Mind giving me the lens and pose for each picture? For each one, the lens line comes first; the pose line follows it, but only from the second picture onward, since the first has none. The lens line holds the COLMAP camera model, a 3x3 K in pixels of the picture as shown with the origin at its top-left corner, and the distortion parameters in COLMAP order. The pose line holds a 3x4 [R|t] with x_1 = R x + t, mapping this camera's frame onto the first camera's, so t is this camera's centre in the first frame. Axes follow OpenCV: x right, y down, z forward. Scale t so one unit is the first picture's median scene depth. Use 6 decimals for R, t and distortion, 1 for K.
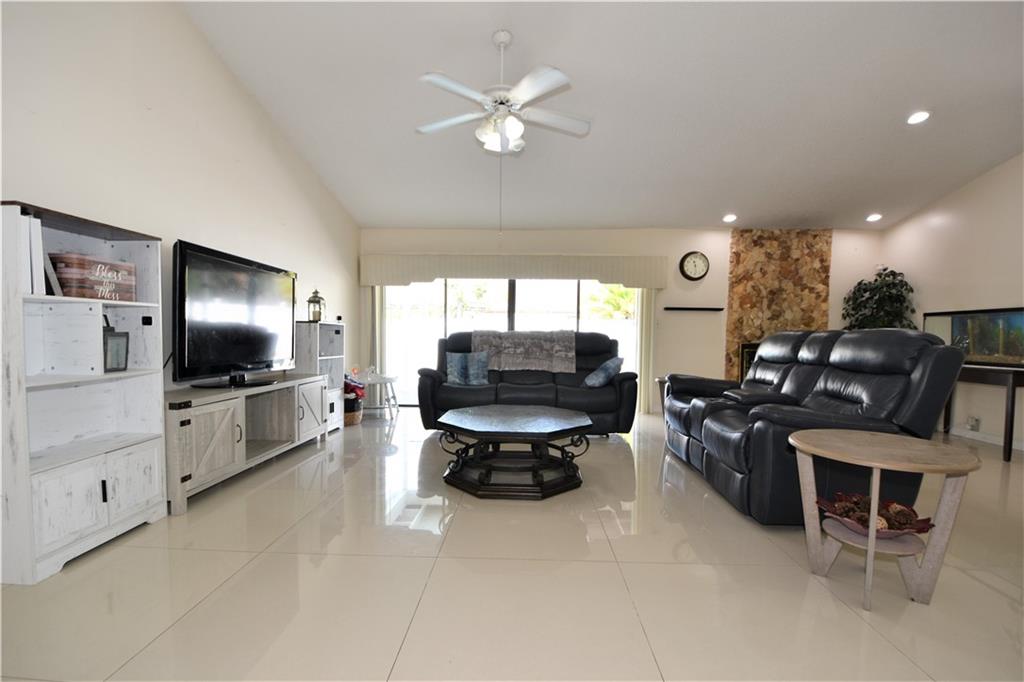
lens RADIAL K [[455.9, 0, 514.3], [0, 455.9, 355.9], [0, 0, 1]] dist [0.020977, -0.024577]
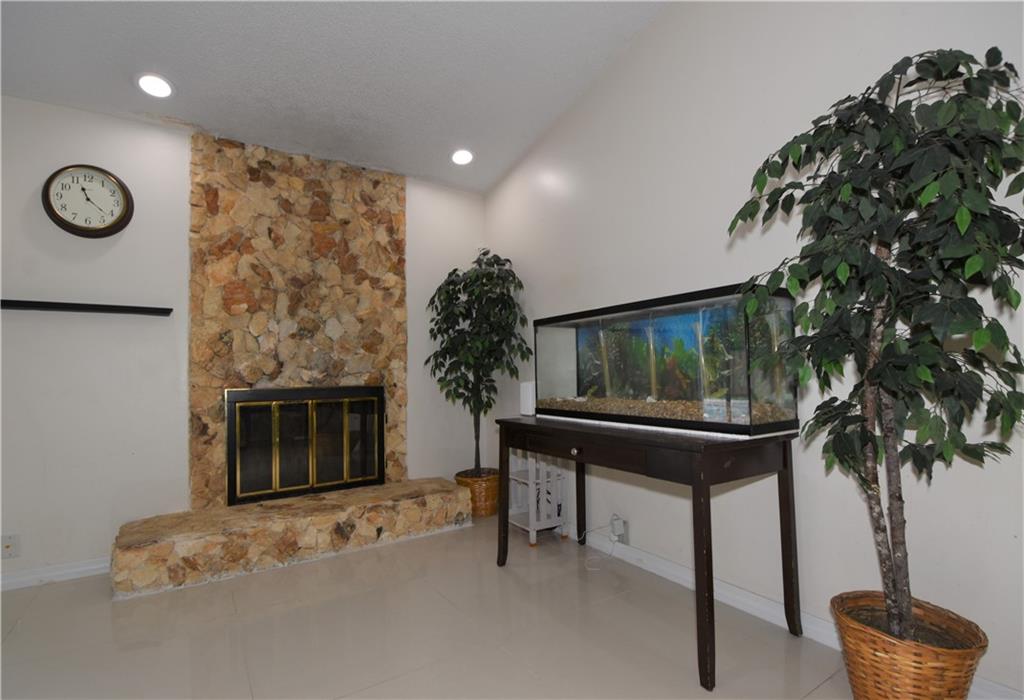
lens RADIAL K [[472.2, 0, 501.4], [0, 472.2, 363.6], [0, 0, 1]] dist [-0.002644, -0.000536]
pose [[0.829753, -0.015674, 0.557911, 0.468187], [0.052722, 0.997337, -0.050391, -0.016288], [-0.555635, 0.071226, 0.828370, 0.478747]]
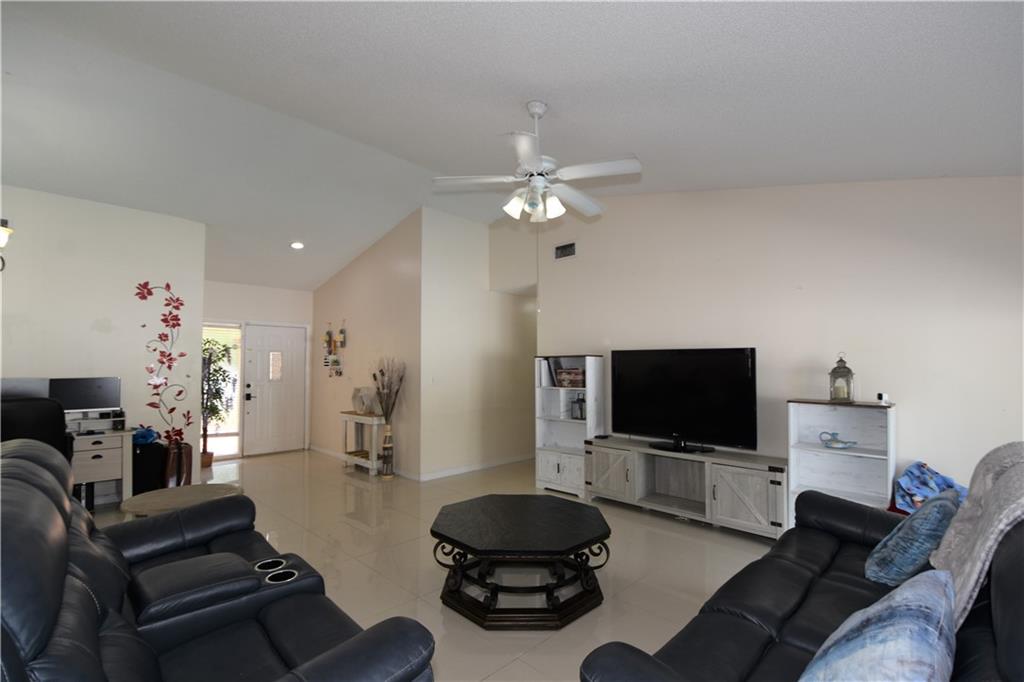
lens RADIAL K [[455.6, 0, 509.8], [0, 455.6, 352.8], [0, 0, 1]] dist [0.016339, -0.023691]
pose [[-0.685981, -0.039645, -0.726538, 0.358683], [-0.042096, 0.999004, -0.014766, -0.090344], [0.726400, 0.020455, -0.686967, 0.853654]]
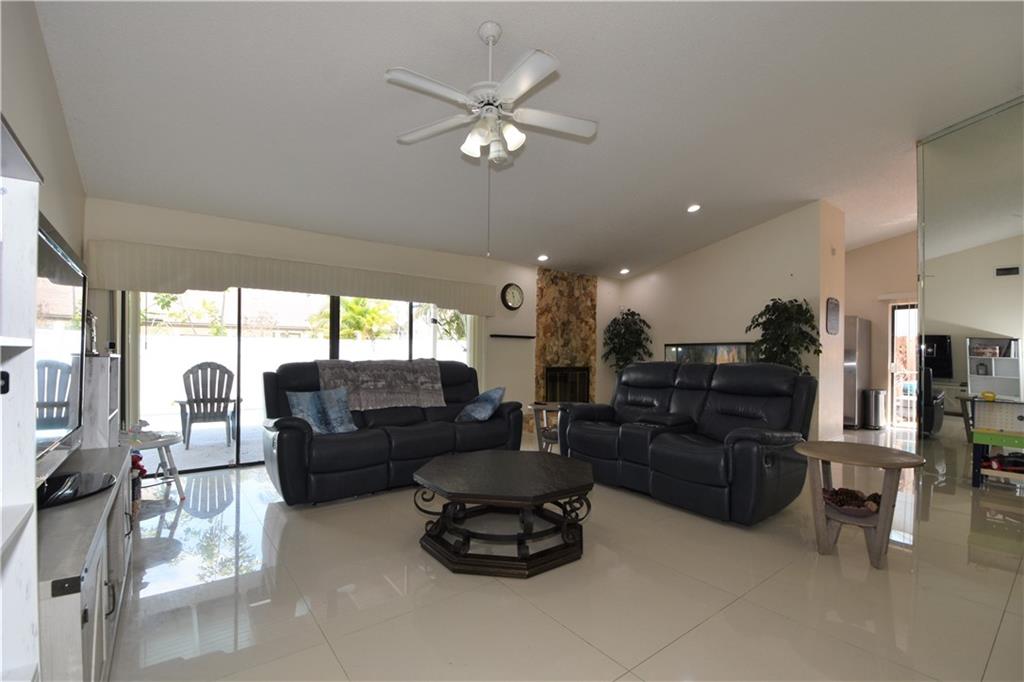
lens RADIAL K [[455.9, 0, 514.3], [0, 455.9, 355.9], [0, 0, 1]] dist [0.020977, -0.024577]
pose [[0.774293, -0.008955, 0.632763, -0.287222], [0.031476, 0.999207, -0.024375, -0.031399], [-0.632044, 0.038790, 0.773961, 0.171507]]
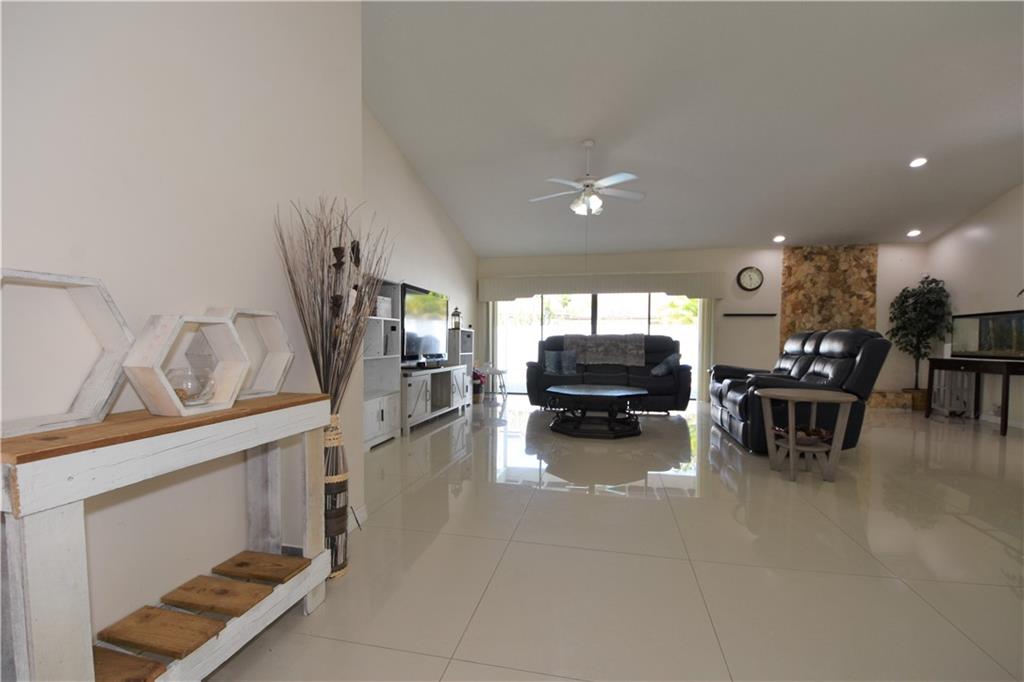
lens RADIAL K [[459.2, 0, 511.7], [0, 459.2, 354.7], [0, 0, 1]] dist [0.019551, -0.024567]
pose [[0.982979, -0.001101, -0.183712, 0.002819], [-0.002252, 0.999835, -0.018042, 0.024513], [0.183702, 0.018148, 0.982815, -0.296413]]
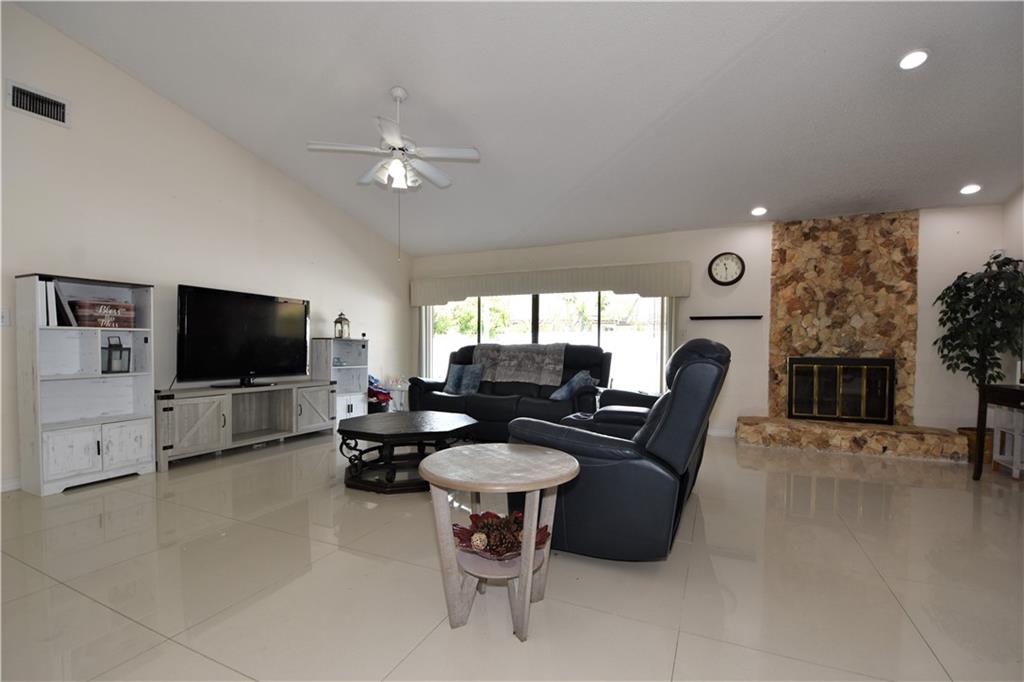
lens RADIAL K [[459.2, 0, 511.7], [0, 459.2, 354.7], [0, 0, 1]] dist [0.019551, -0.024567]
pose [[0.919210, 0.001573, -0.393766, 0.367727], [-0.014151, 0.999478, -0.029042, -0.000525], [0.393514, 0.032268, 0.918752, 0.030851]]
